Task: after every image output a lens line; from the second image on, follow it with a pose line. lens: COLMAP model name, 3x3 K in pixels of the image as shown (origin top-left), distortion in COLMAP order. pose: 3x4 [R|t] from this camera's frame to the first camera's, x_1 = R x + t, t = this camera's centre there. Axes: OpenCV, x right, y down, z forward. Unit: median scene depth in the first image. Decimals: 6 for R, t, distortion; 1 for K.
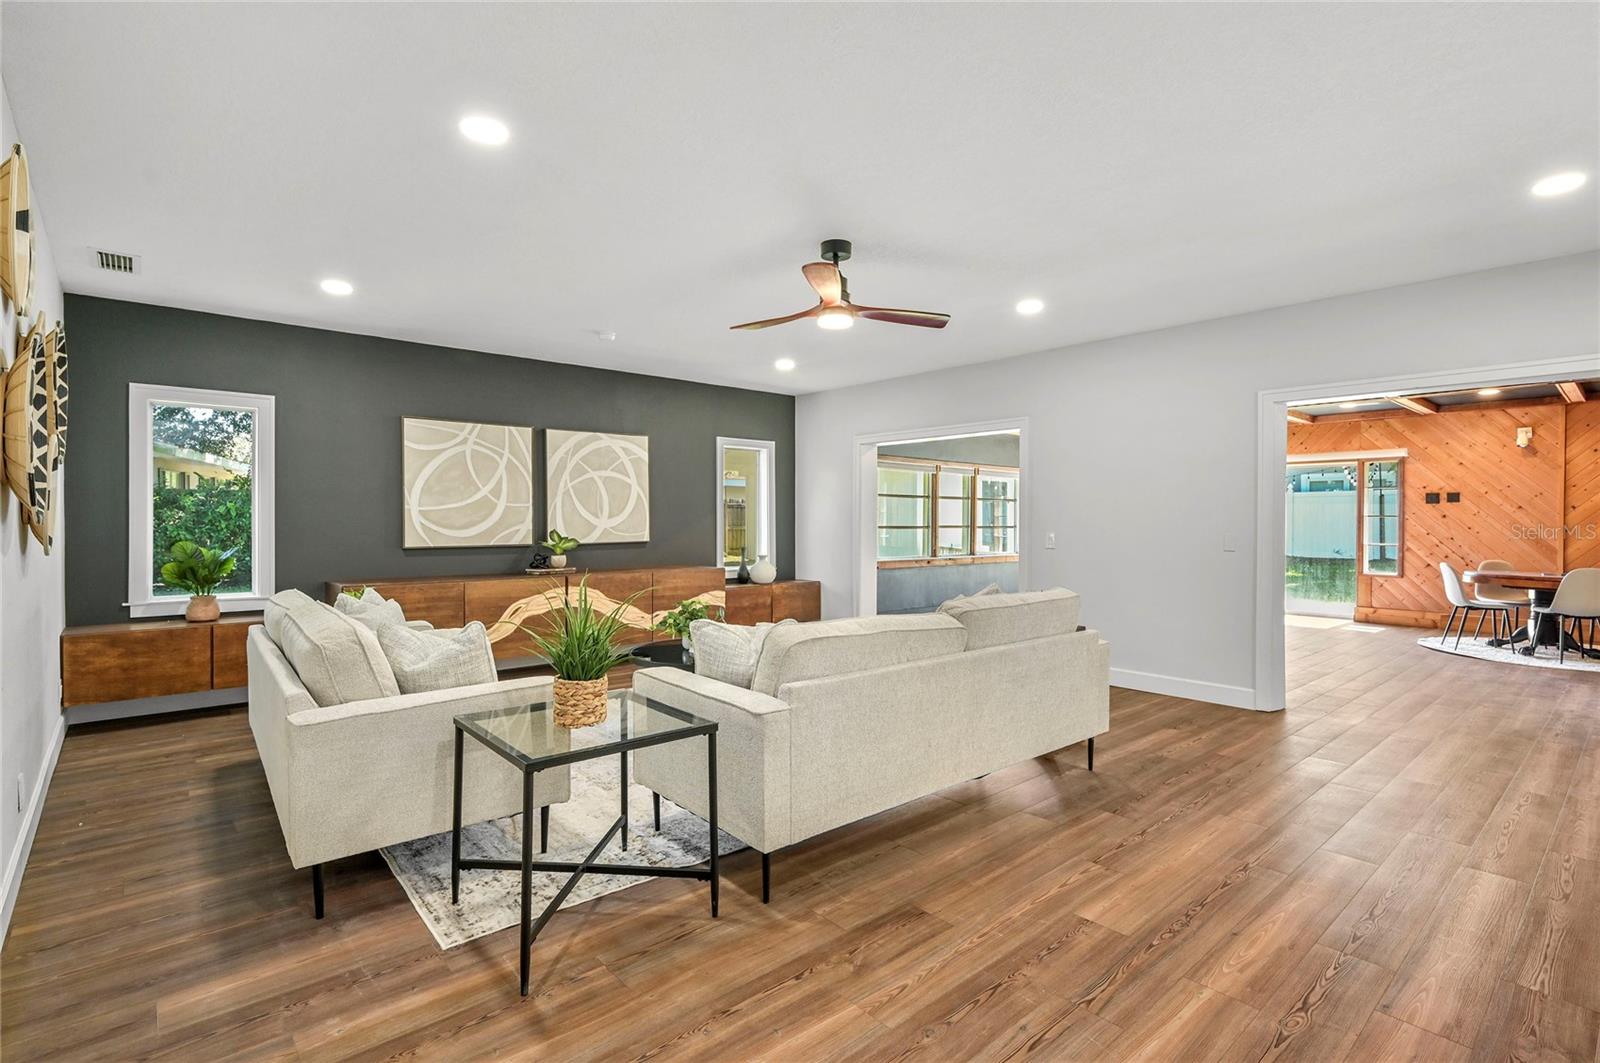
lens RADIAL K [[738.2, 0, 788.1], [0, 738.2, 523.2], [0, 0, 1]] dist [-0.004110, -0.000196]
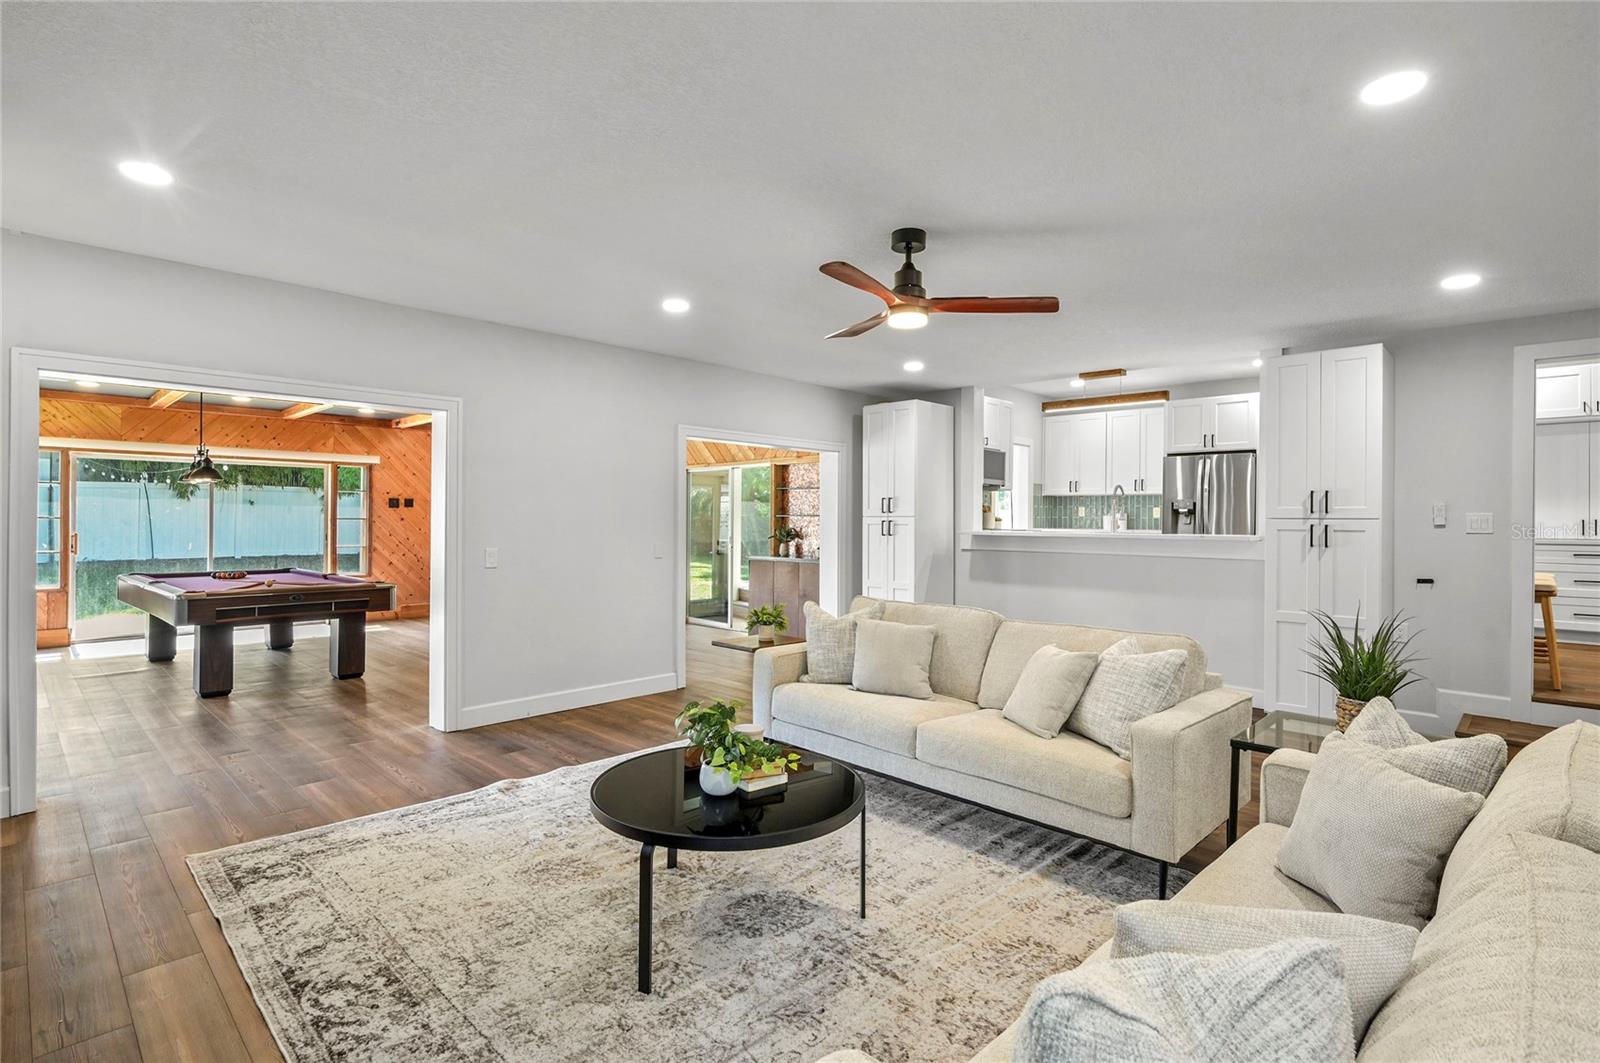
lens RADIAL K [[784.9, 0, 774.1], [0, 784.9, 524.2], [0, 0, 1]] dist [-0.010826, -0.000441]
pose [[-0.076217, -0.010243, 0.997039, -0.494186], [-0.003686, 0.999943, 0.009991, -0.021316], [-0.997084, -0.002913, -0.076251, 0.703326]]
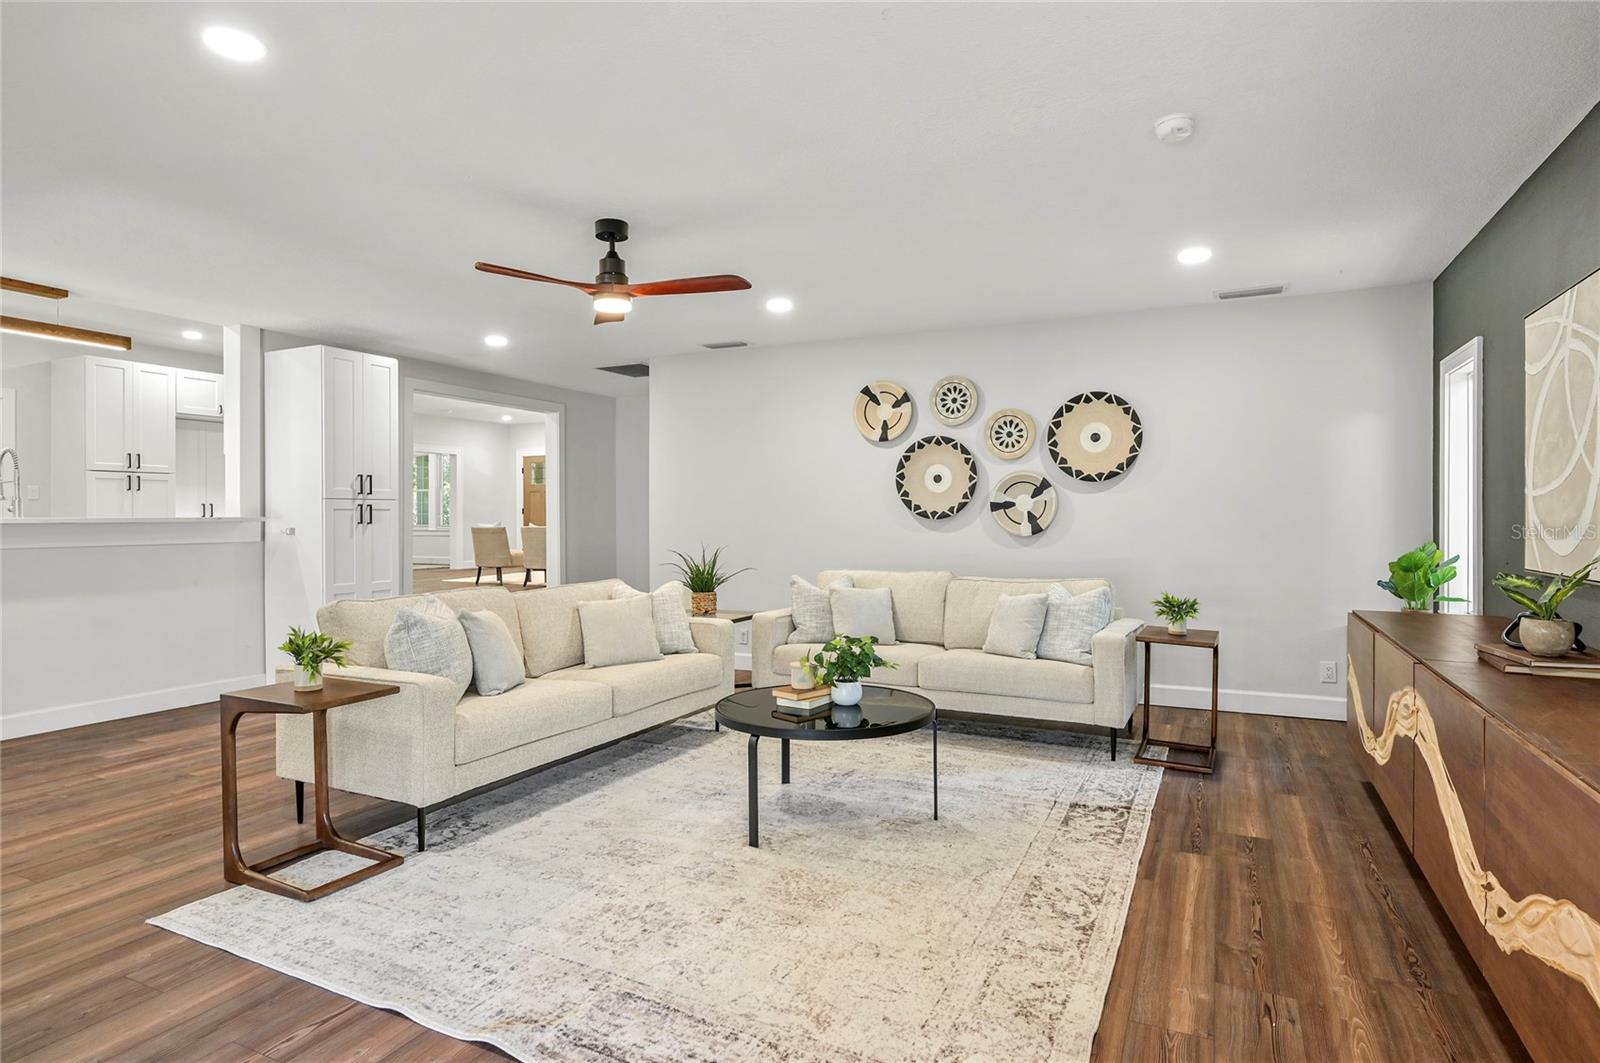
lens RADIAL K [[876.0, 0, 836.1], [0, 876.0, 522.3], [0, 0, 1]] dist [-0.002329, -0.000849]
pose [[-0.898534, 0.004733, -0.438877, 0.166992], [-0.000661, 0.999926, 0.012136, -0.007242], [0.438902, 0.011195, -0.898465, 1.216091]]
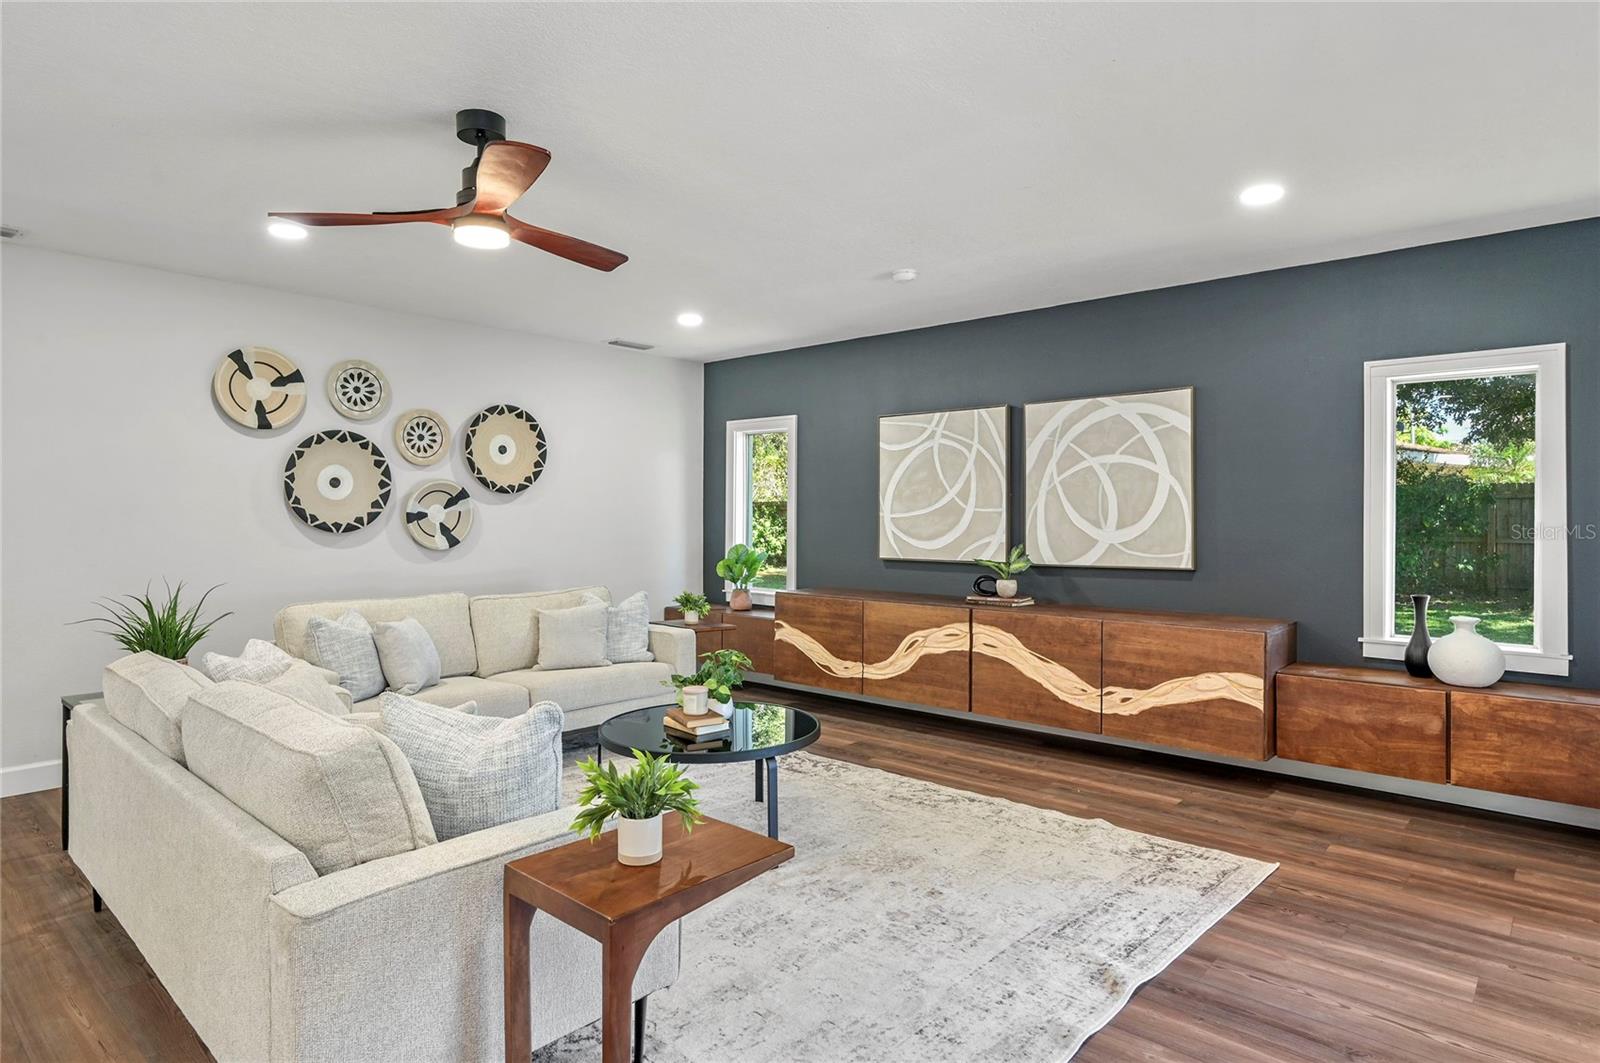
lens RADIAL K [[876.0, 0, 803.6], [0, 876.0, 524.3], [0, 0, 1]] dist [-0.002329, -0.000849]
pose [[0.162482, 0.009053, -0.986670, 0.496069], [-0.007025, 0.999943, 0.008018, -0.015977], [0.986686, 0.005628, 0.162537, 0.660296]]
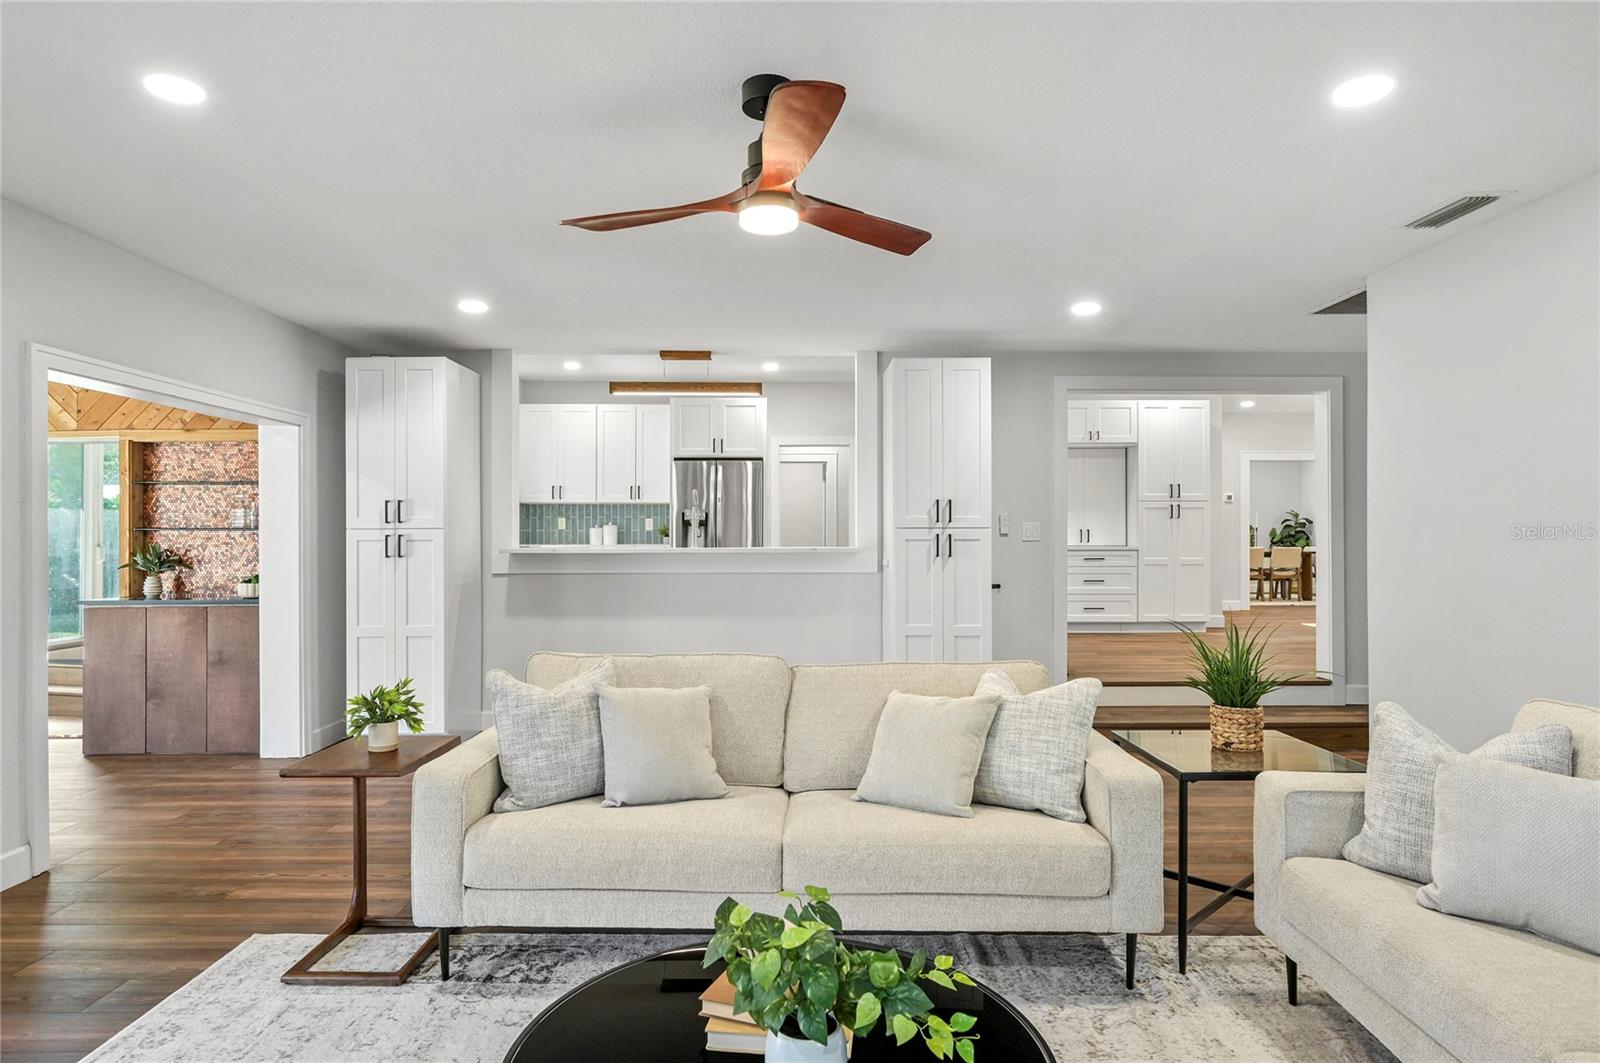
lens RADIAL K [[914.1, 0, 793.3], [0, 914.1, 537.4], [0, 0, 1]] dist [-0.009066, 0.000472]
pose [[-0.767308, -0.001437, 0.641278, -0.232969], [0.002503, 0.999983, 0.005236, -0.017067], [-0.641274, 0.005623, -0.767291, 0.876406]]
